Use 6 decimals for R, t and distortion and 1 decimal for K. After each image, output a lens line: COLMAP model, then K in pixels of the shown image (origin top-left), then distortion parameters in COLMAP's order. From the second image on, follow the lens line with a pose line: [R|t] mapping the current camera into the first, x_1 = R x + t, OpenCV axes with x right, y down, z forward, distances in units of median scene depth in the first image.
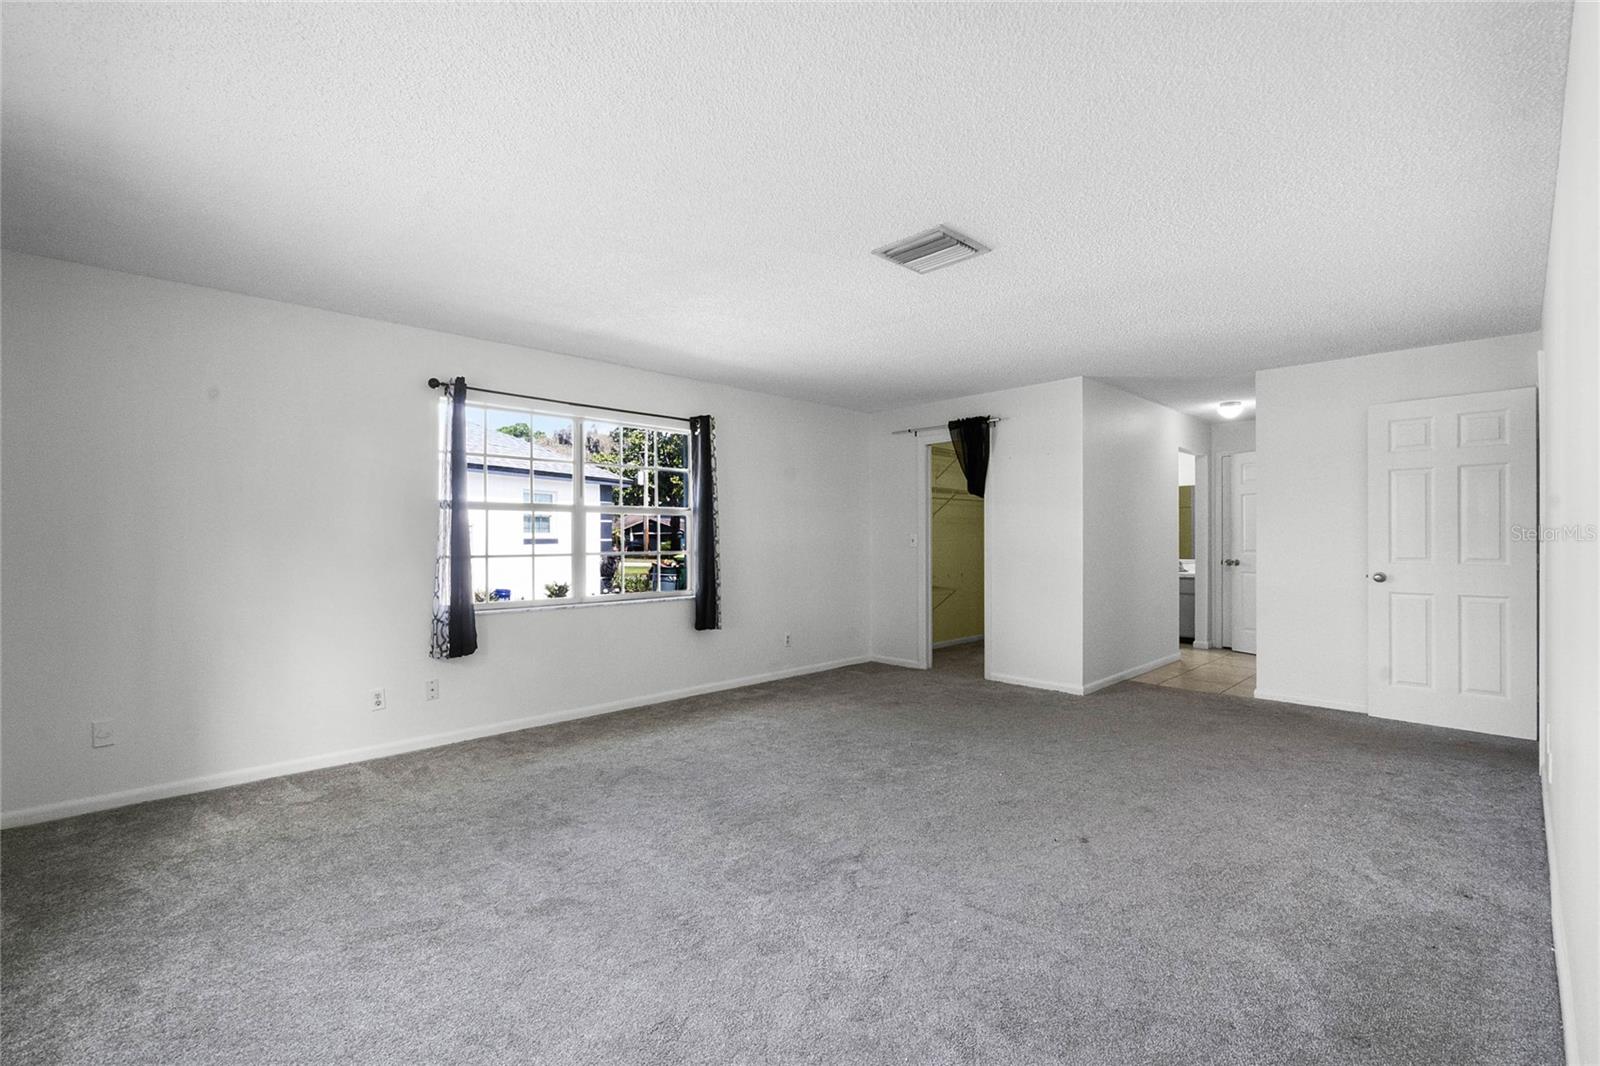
lens RADIAL K [[696.6, 0, 792.4], [0, 696.6, 539.9], [0, 0, 1]] dist [-0.006186, 0.000381]
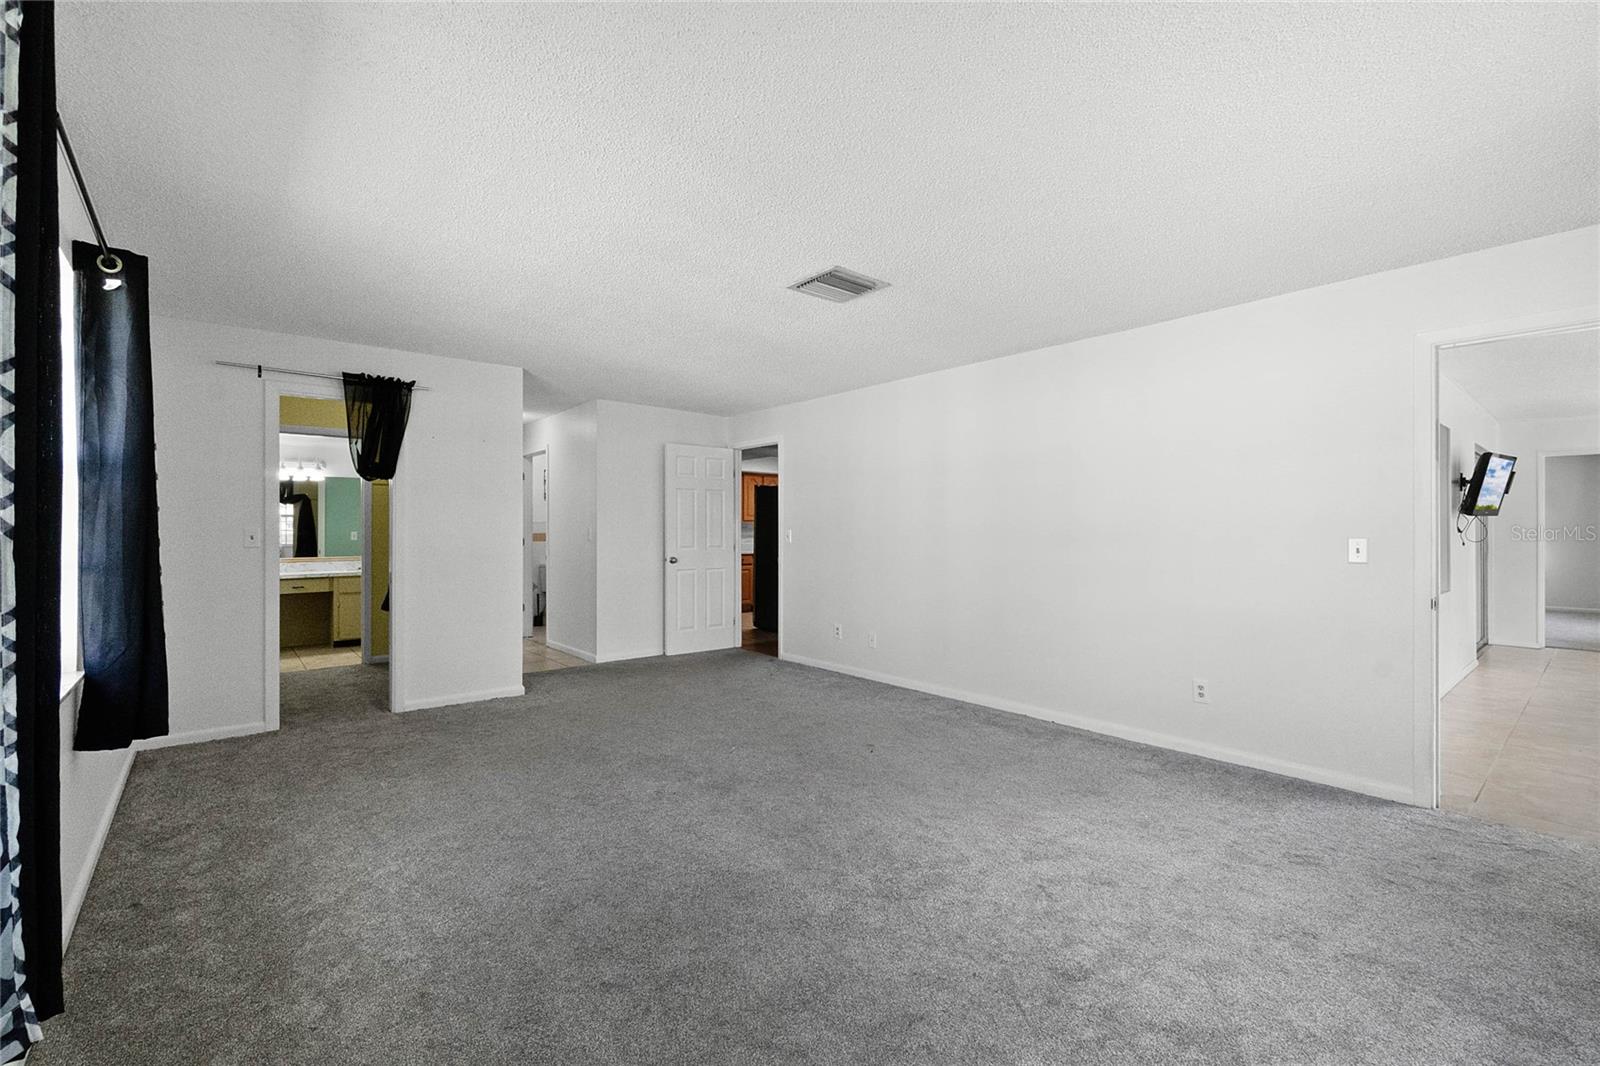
lens RADIAL K [[696.6, 0, 790.0], [0, 696.6, 529.1], [0, 0, 1]] dist [-0.006186, 0.000381]
pose [[0.063042, 0.006890, 0.997987, -0.551879], [0.001373, 0.999975, -0.006991, -0.001642], [-0.998010, 0.001810, 0.063031, 0.578084]]
